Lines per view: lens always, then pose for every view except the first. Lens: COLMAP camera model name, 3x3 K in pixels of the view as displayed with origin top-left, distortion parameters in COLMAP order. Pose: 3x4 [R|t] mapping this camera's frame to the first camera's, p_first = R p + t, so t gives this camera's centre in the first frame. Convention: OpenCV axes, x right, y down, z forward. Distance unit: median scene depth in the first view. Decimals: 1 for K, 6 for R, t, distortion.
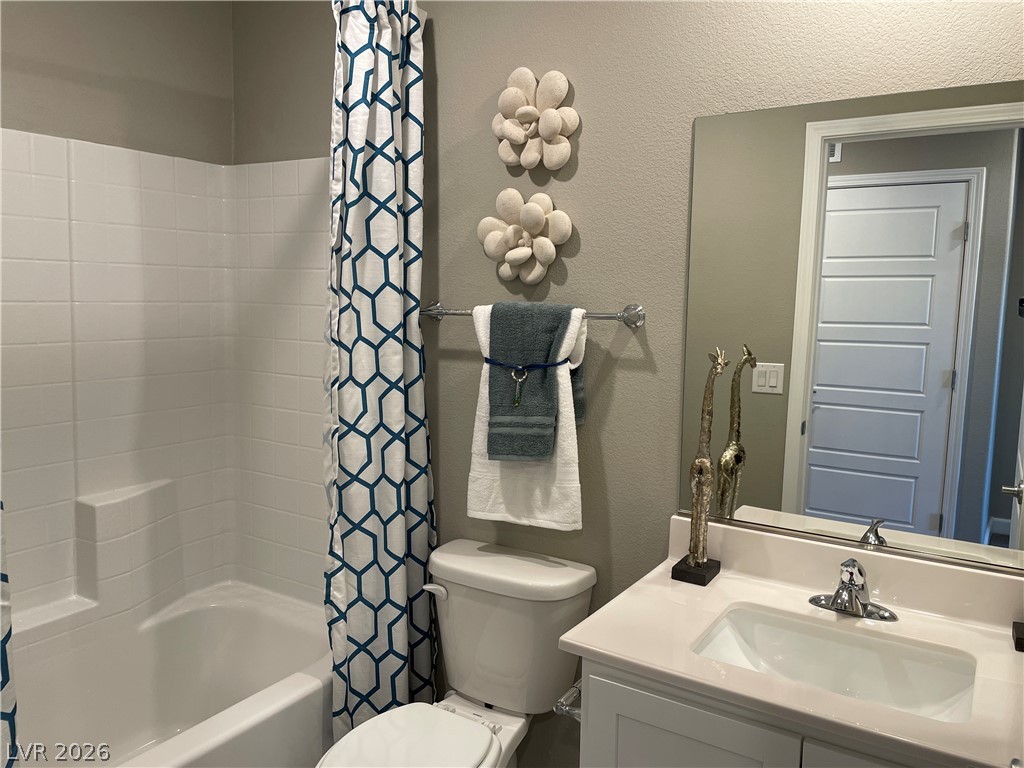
lens RADIAL K [[782.8, 0, 511.9], [0, 782.8, 380.2], [0, 0, 1]] dist [0.061208, -0.050487]
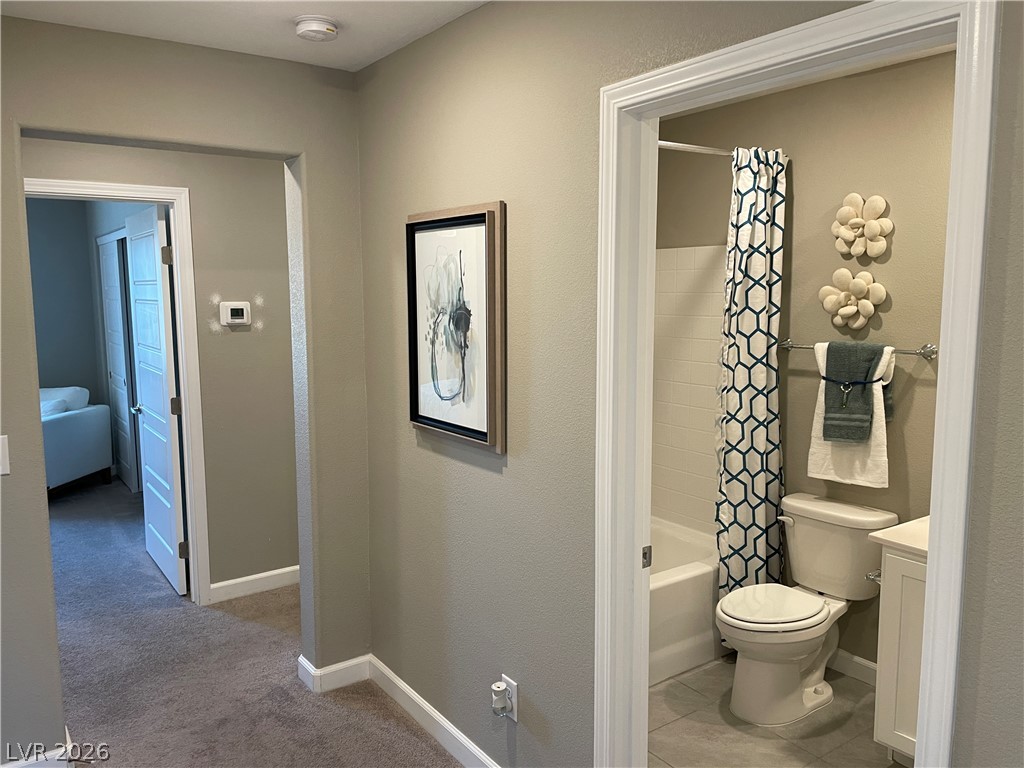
lens RADIAL K [[782.8, 0, 507.3], [0, 782.8, 383.2], [0, 0, 1]] dist [0.061208, -0.050487]
pose [[0.926120, 0.022934, -0.376530, -0.023001], [-0.021880, 0.999736, 0.007078, -0.012122], [0.376593, 0.001683, 0.926377, -0.715221]]
